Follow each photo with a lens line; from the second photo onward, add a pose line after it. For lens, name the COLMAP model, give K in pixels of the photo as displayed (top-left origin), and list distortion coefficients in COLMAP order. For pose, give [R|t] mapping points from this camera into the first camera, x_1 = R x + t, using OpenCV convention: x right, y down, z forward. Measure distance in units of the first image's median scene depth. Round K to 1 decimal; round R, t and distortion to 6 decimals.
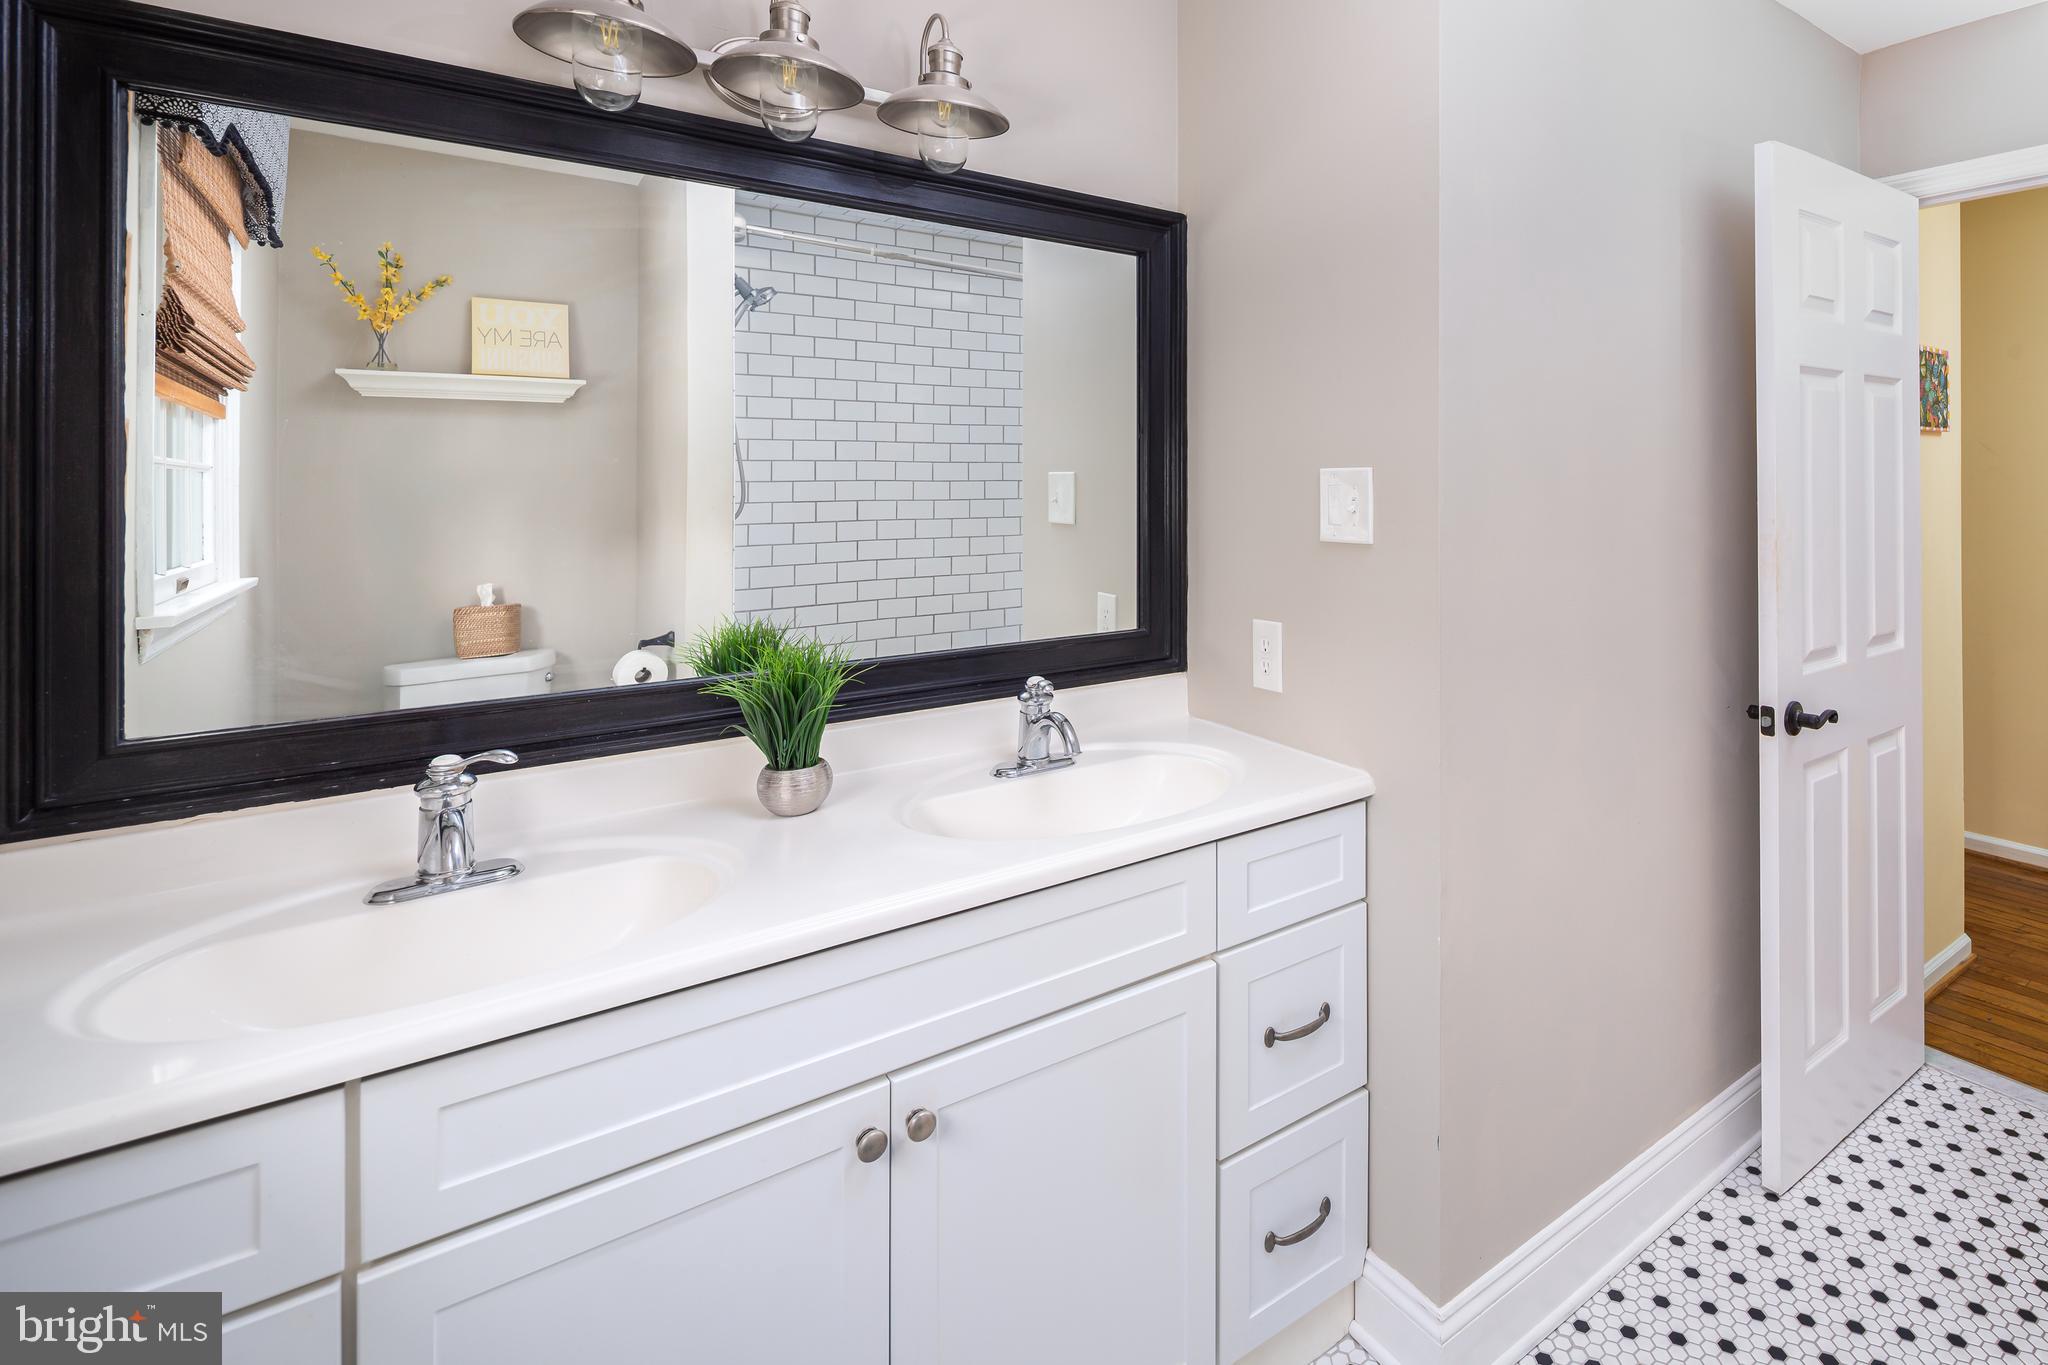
lens RADIAL K [[985.6, 0, 1102.9], [0, 985.6, 748.3], [0, 0, 1]] dist [0.012752, -0.000140]
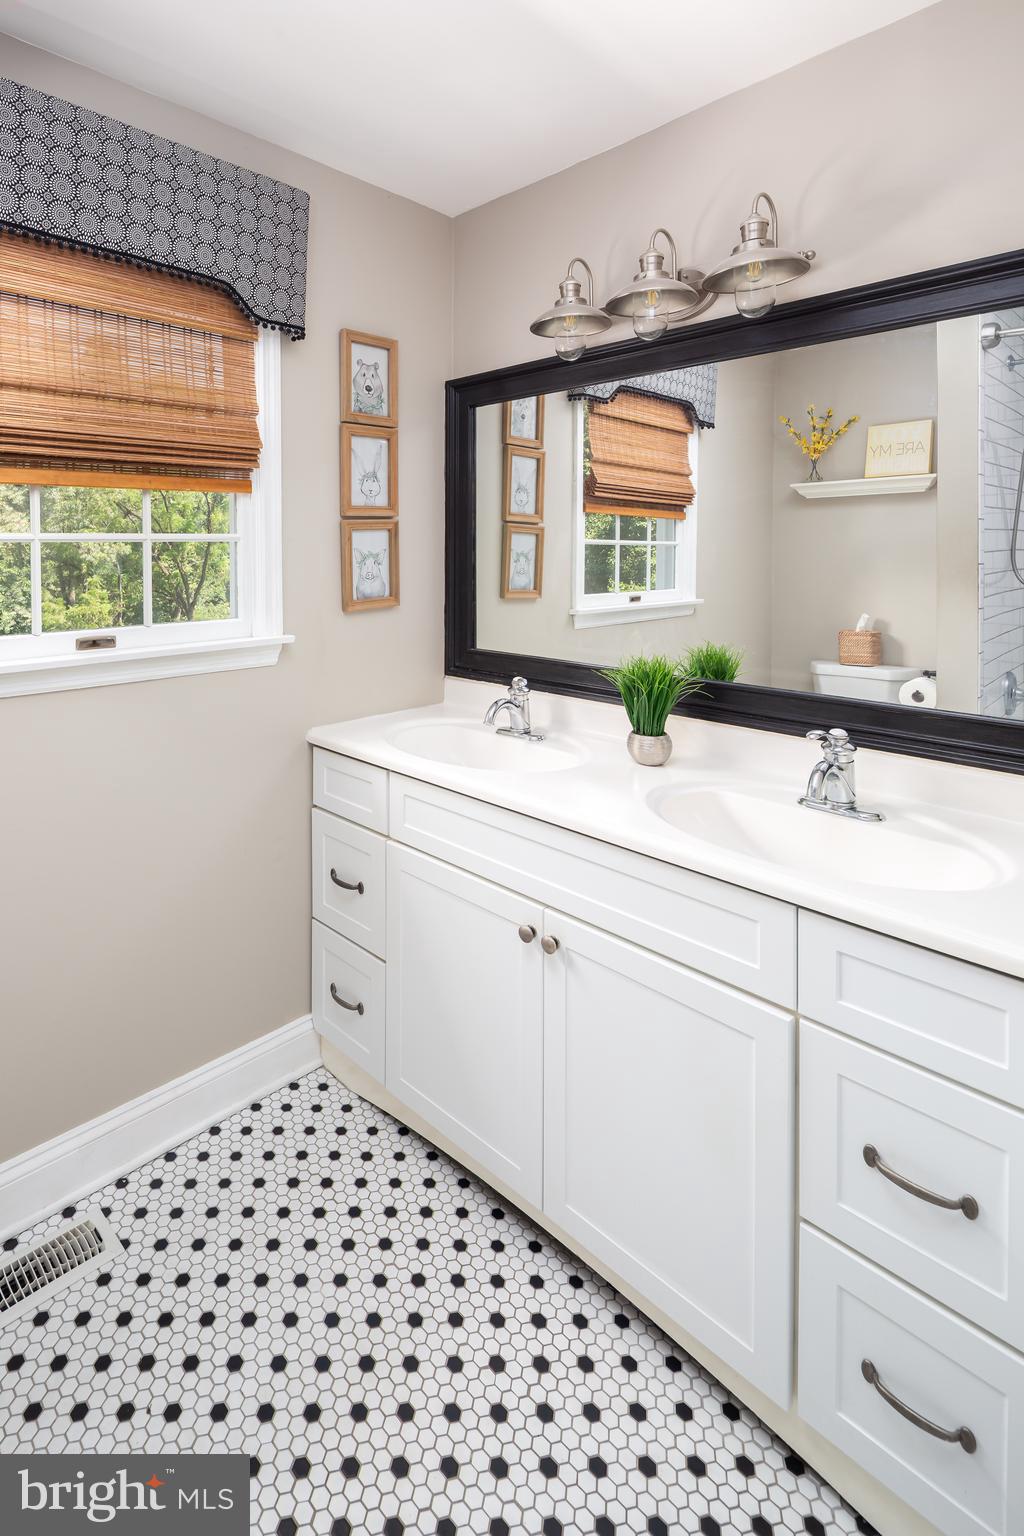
lens RADIAL K [[739.2, 0, 512.0], [0, 739.2, 768.0], [0, 0, 1]] dist [0.012752, -0.000140]
pose [[0.177715, 0.283340, -0.942410, 0.663999], [-0.256220, 0.937947, 0.233681, -0.127216], [0.950141, 0.199935, 0.239285, 0.435813]]
